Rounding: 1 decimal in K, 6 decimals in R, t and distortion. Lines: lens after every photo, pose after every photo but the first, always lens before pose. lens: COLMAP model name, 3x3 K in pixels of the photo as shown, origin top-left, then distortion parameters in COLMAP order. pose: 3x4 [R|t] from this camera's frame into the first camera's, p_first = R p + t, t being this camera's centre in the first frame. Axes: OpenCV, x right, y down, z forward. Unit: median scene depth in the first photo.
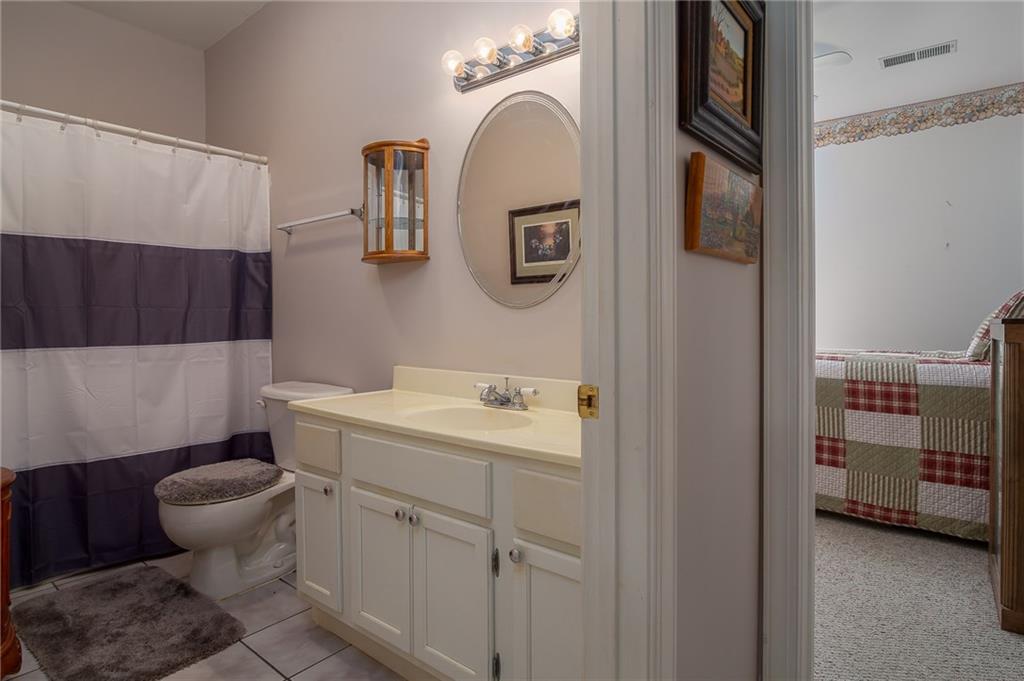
lens RADIAL K [[562.5, 0, 514.8], [0, 562.5, 336.3], [0, 0, 1]] dist [-0.001010, 0.001593]
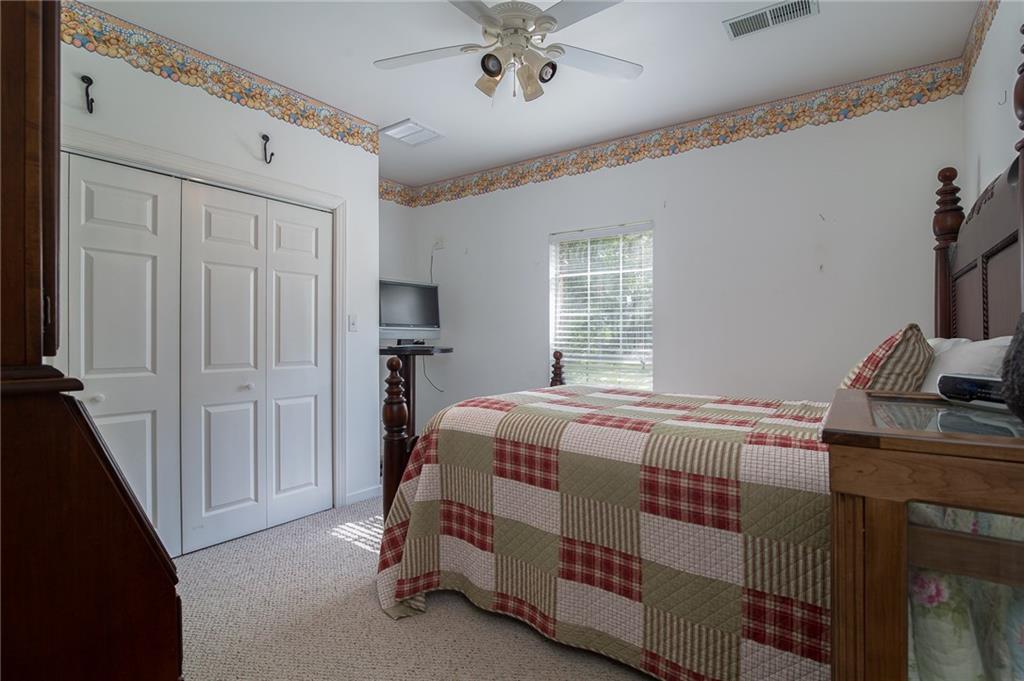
lens RADIAL K [[497.5, 0, 512.0], [0, 497.5, 340.5], [0, 0, 1]] dist [-0.000641, 0.000865]
pose [[0.998782, 0.005464, 0.049038, 0.431390], [-0.004641, 0.999847, -0.016882, -0.060993], [-0.049122, 0.016634, 0.998654, 0.451908]]
